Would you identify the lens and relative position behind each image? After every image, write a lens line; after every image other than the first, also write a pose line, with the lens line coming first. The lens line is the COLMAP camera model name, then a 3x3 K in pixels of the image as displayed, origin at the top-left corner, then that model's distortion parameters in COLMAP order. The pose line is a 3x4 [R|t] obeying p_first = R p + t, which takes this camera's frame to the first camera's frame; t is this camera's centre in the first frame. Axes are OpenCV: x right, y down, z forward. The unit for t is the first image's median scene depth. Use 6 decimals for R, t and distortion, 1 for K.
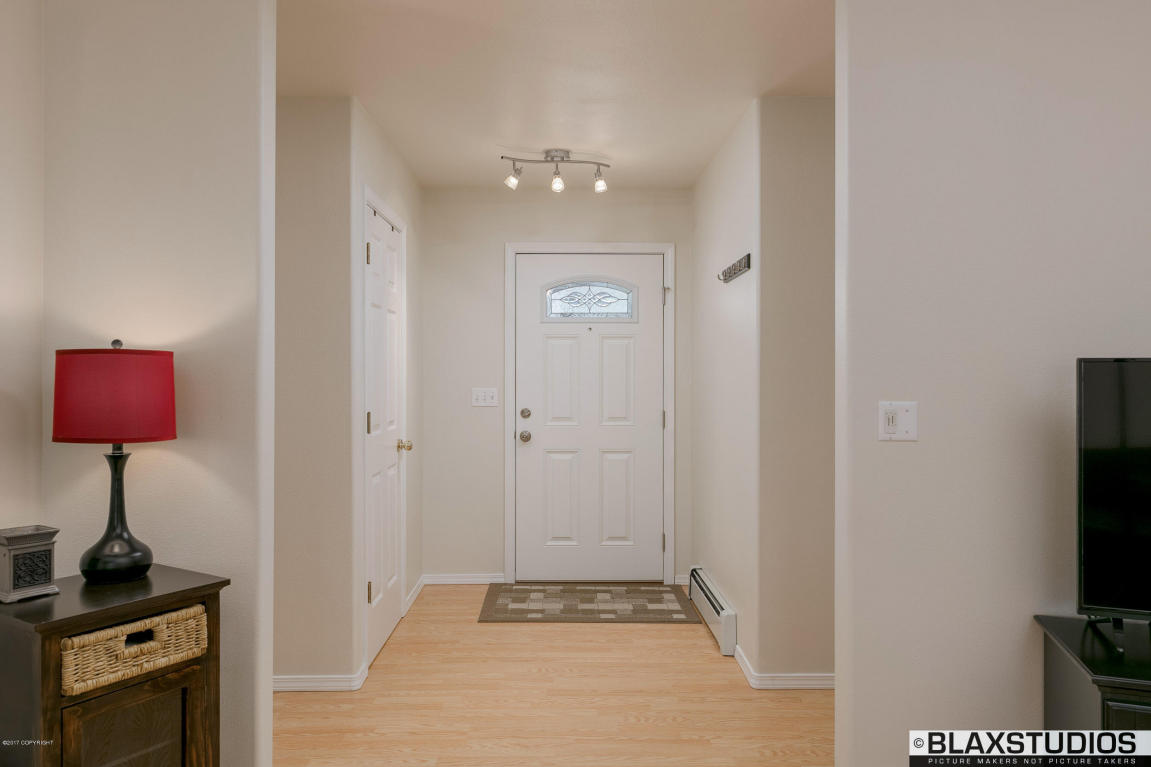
lens RADIAL K [[804.6, 0, 567.7], [0, 804.6, 375.5], [0, 0, 1]] dist [0.007812, -0.003443]
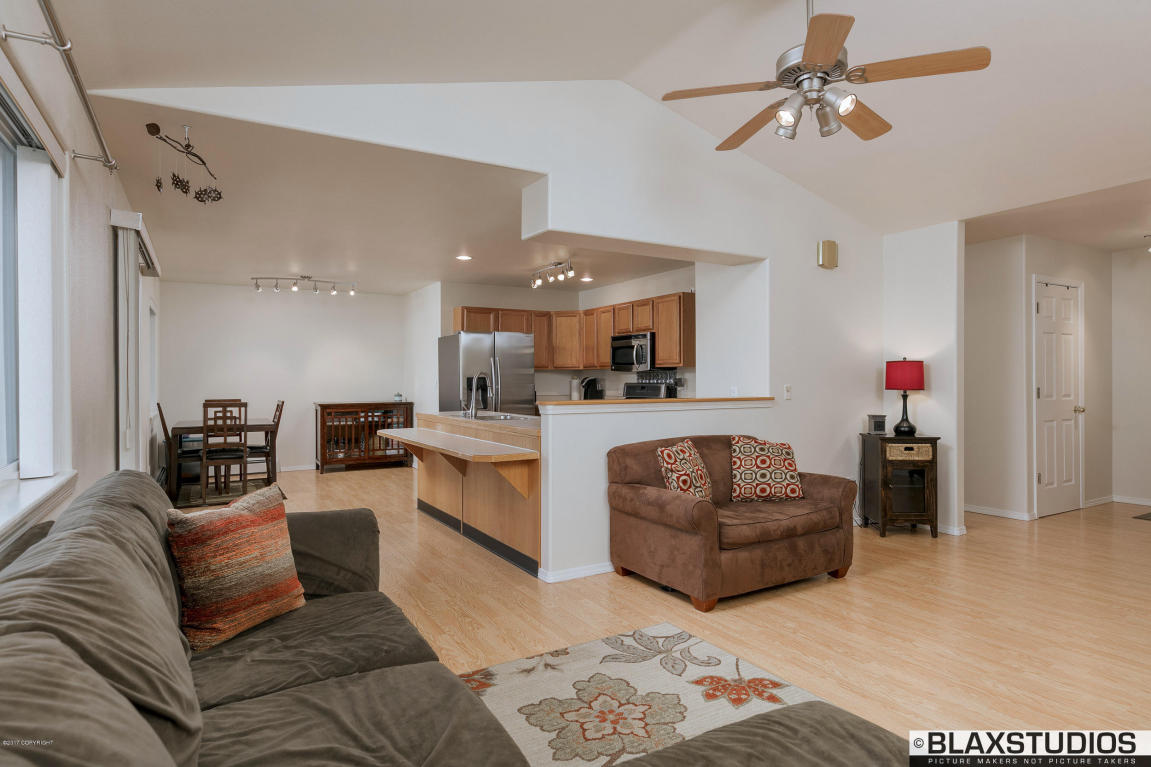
lens RADIAL K [[635.7, 0, 579.2], [0, 635.7, 384.4], [0, 0, 1]] dist [0.009624, -0.001569]
pose [[0.492539, 0.004848, -0.870277, 0.953375], [0.004389, 0.999958, 0.008055, 0.033193], [0.870279, -0.007787, 0.492497, -1.291508]]
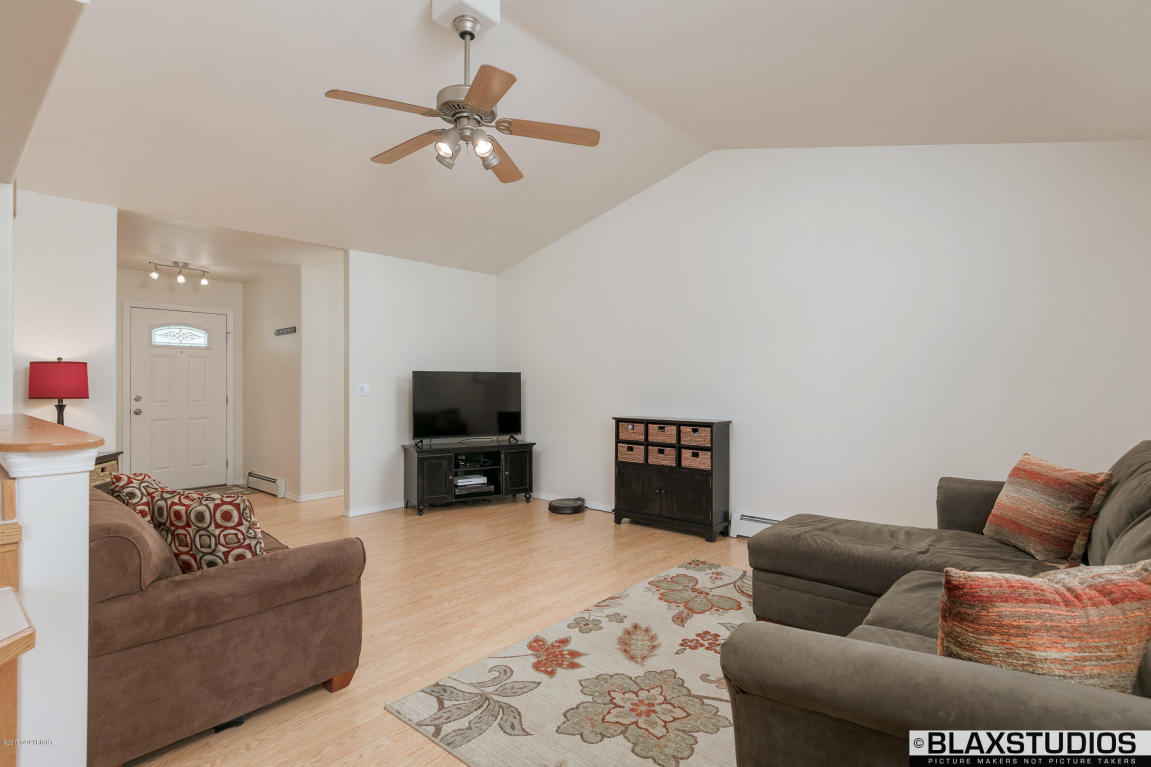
lens RADIAL K [[572.2, 0, 577.0], [0, 572.2, 384.4], [0, 0, 1]] dist [0.005495, 0.000766]
pose [[0.675663, -0.003271, 0.737204, -0.781343], [0.002014, 0.999995, 0.002592, 0.034740], [-0.737208, -0.000266, 0.675665, -1.310798]]
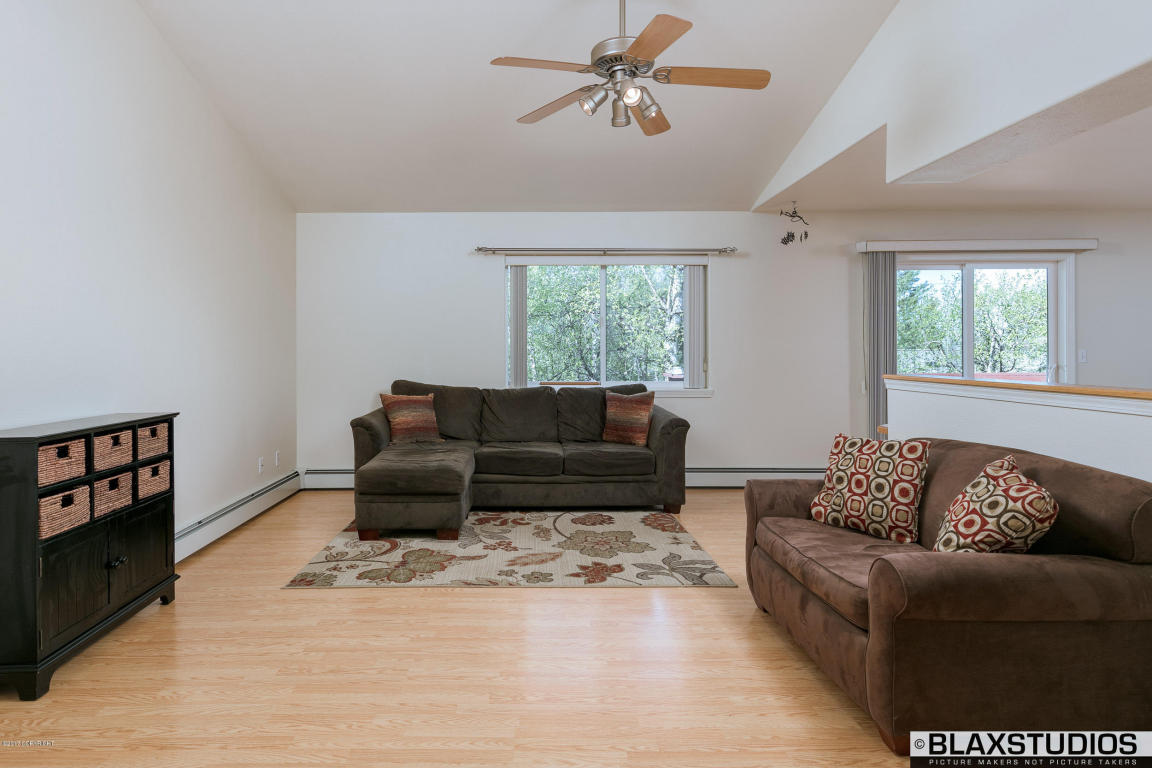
lens RADIAL K [[652.8, 0, 529.0], [0, 652.8, 348.8], [0, 0, 1]] dist [-0.000531, 0.003328]
pose [[-0.999835, 0.003850, 0.017759, 0.219320], [0.003761, 0.999980, -0.005039, 0.038693], [-0.017778, -0.004971, -0.999830, 1.238153]]
